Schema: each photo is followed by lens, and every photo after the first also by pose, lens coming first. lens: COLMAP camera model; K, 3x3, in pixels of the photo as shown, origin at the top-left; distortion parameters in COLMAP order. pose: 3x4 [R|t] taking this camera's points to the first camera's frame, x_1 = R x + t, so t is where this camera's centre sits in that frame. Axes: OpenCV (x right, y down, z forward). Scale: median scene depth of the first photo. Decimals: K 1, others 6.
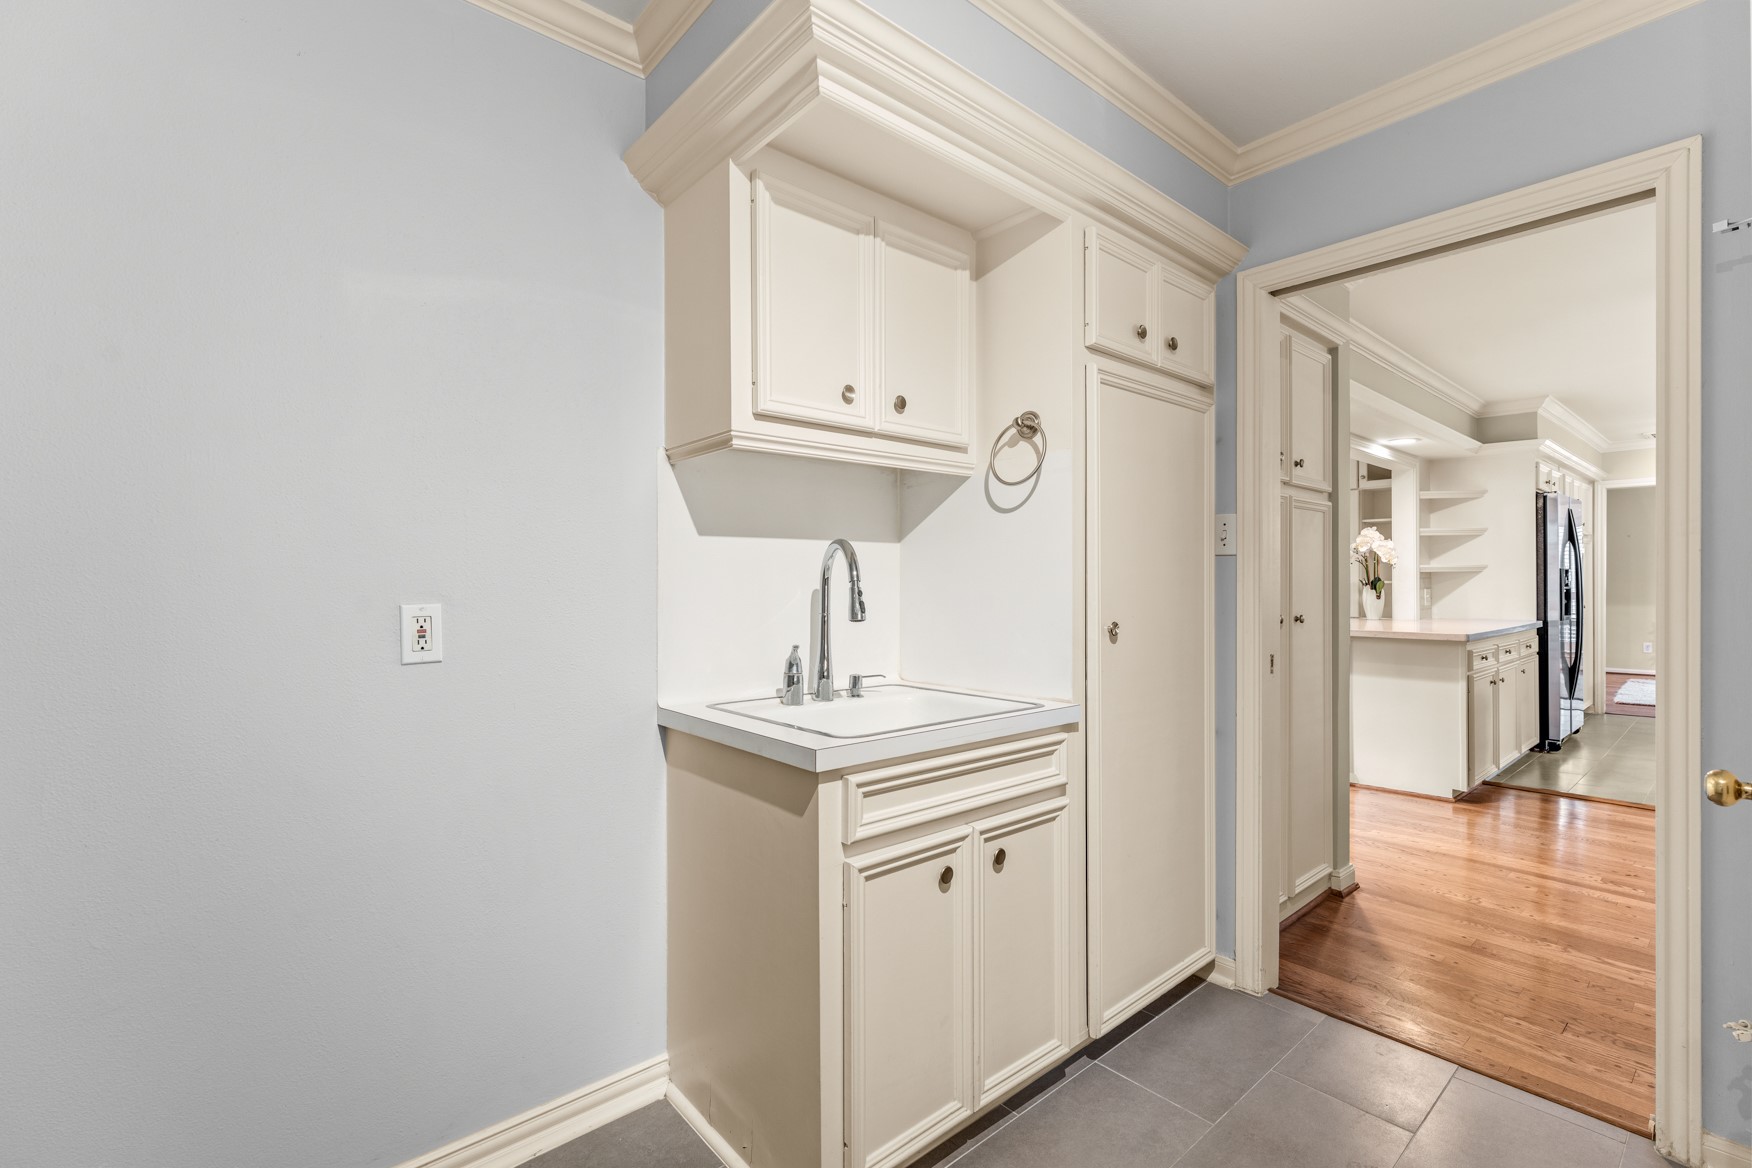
lens RADIAL K [[705.8, 0, 869.0], [0, 705.8, 581.6], [0, 0, 1]] dist [-0.001458, -0.000162]
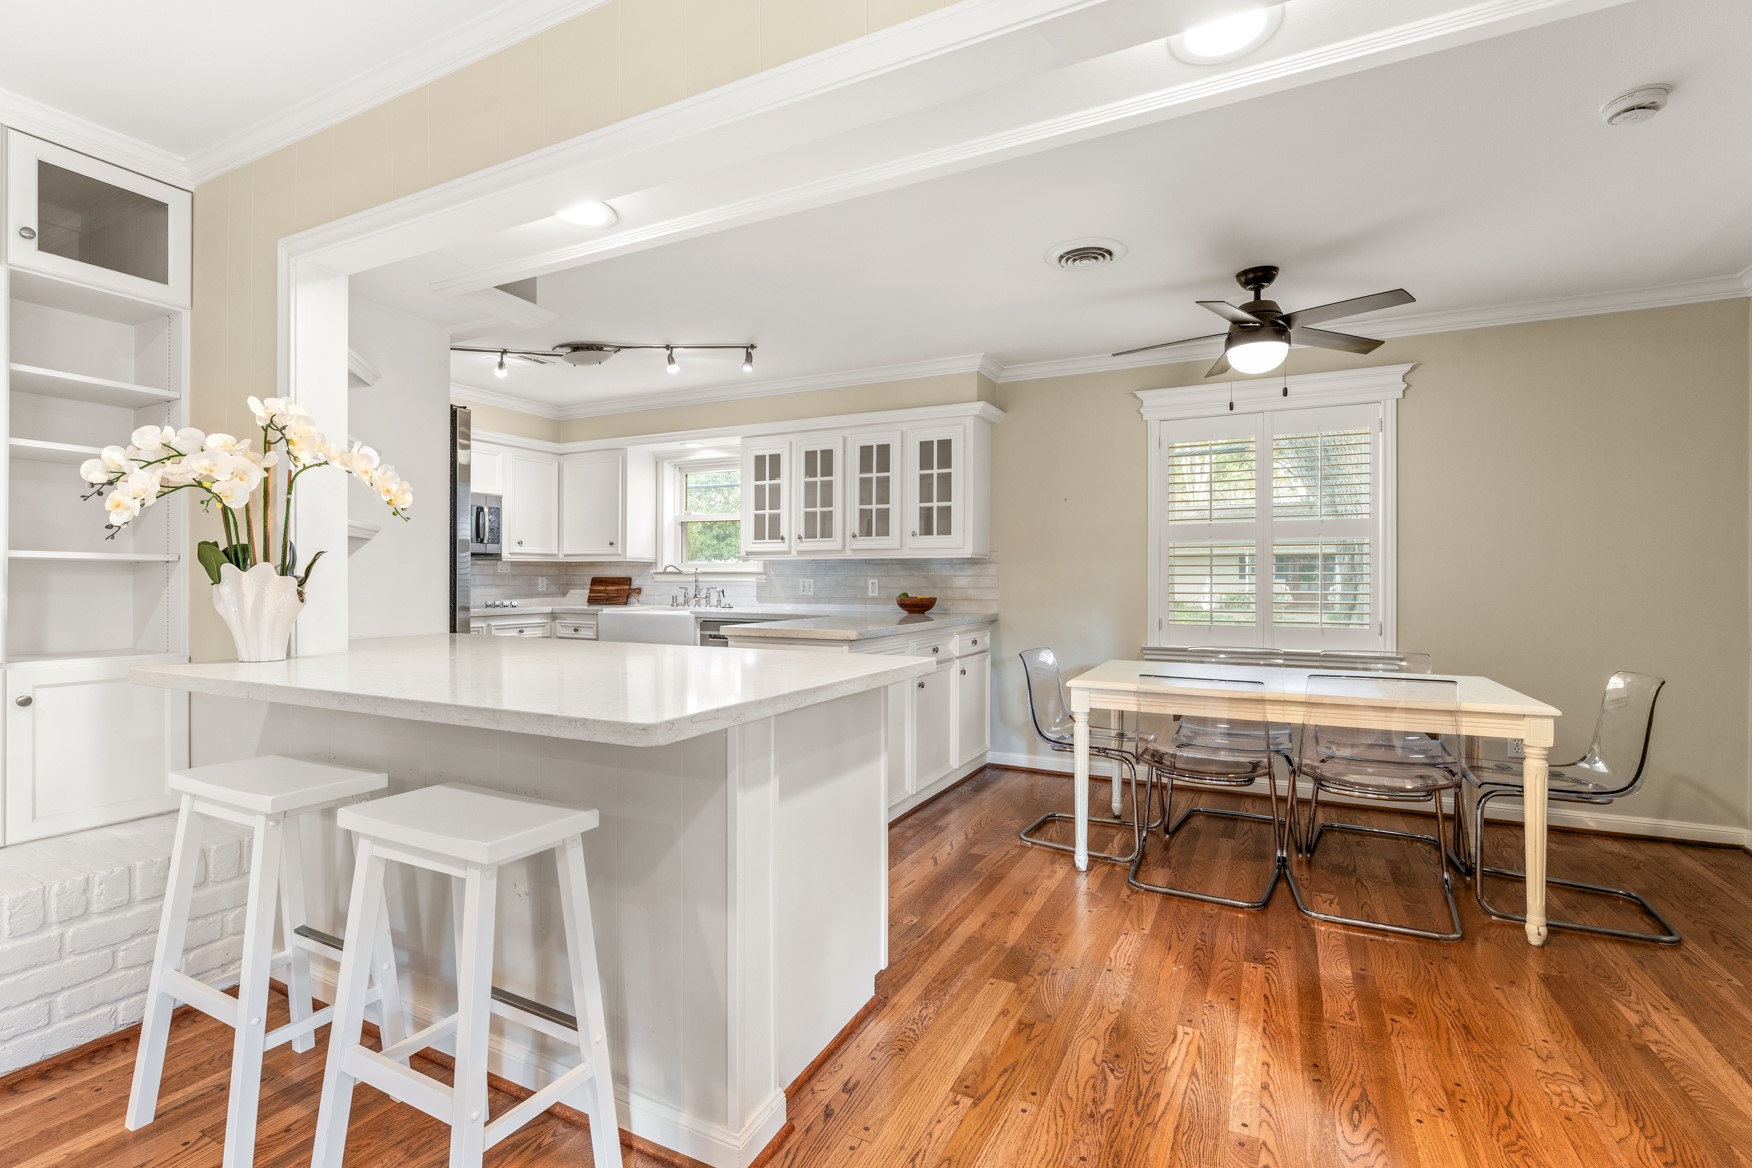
lens RADIAL K [[705.8, 0, 869.0], [0, 705.8, 581.6], [0, 0, 1]] dist [-0.001458, -0.000162]
pose [[-0.374083, -0.003417, 0.927389, 0.647160], [-0.004495, 0.999988, 0.001872, 0.036325], [-0.927384, -0.003469, -0.374094, 2.165885]]
